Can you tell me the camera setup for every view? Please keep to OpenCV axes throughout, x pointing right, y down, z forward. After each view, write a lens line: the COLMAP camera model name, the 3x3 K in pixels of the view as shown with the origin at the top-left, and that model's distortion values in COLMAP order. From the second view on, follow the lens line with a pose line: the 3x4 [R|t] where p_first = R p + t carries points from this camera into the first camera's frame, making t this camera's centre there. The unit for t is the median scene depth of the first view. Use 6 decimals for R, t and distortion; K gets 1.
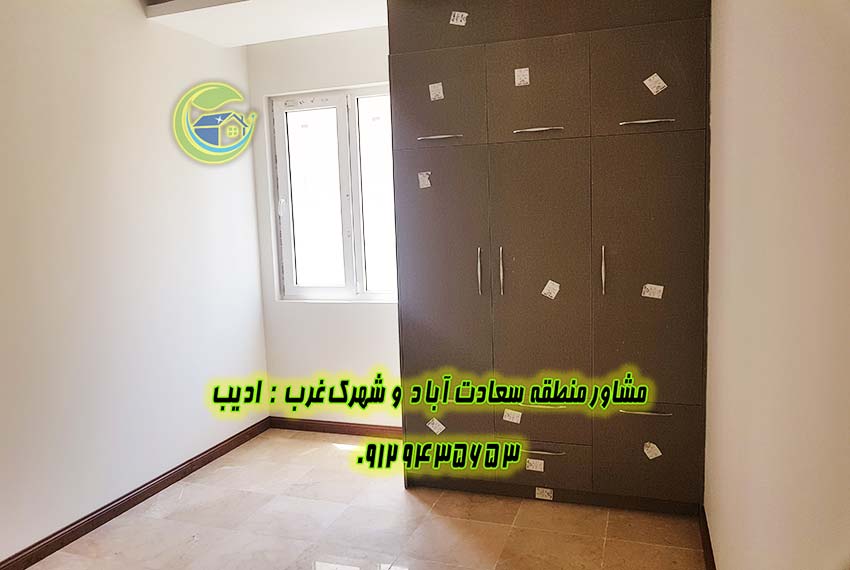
lens RADIAL K [[695.6, 0, 421.8], [0, 695.6, 285.0], [0, 0, 1]] dist [-0.037053, 0.001139]
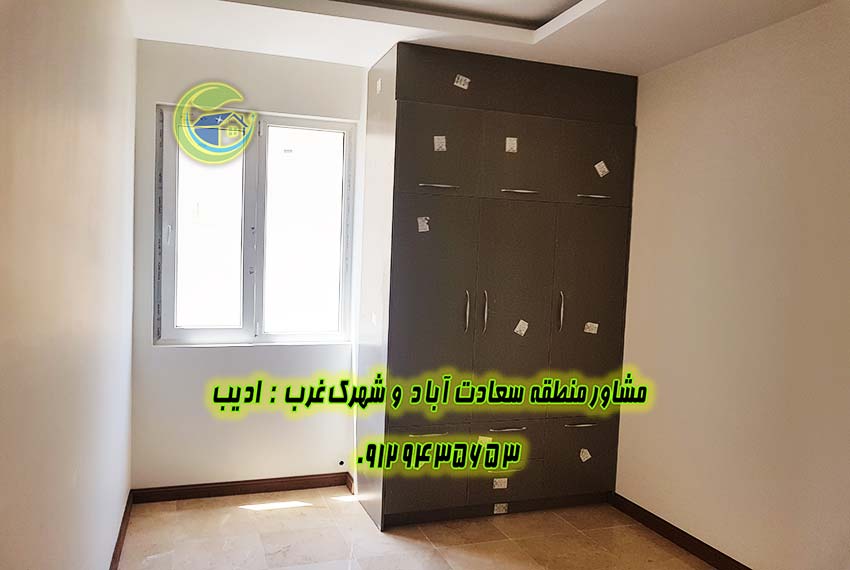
lens RADIAL K [[695.6, 0, 421.6], [0, 695.6, 287.1], [0, 0, 1]] dist [-0.037053, 0.001139]
pose [[0.754958, 0.028019, 0.655175, -0.683031], [0.010469, 0.998445, -0.054762, 0.000522], [-0.655690, 0.048202, 0.753490, 0.217875]]
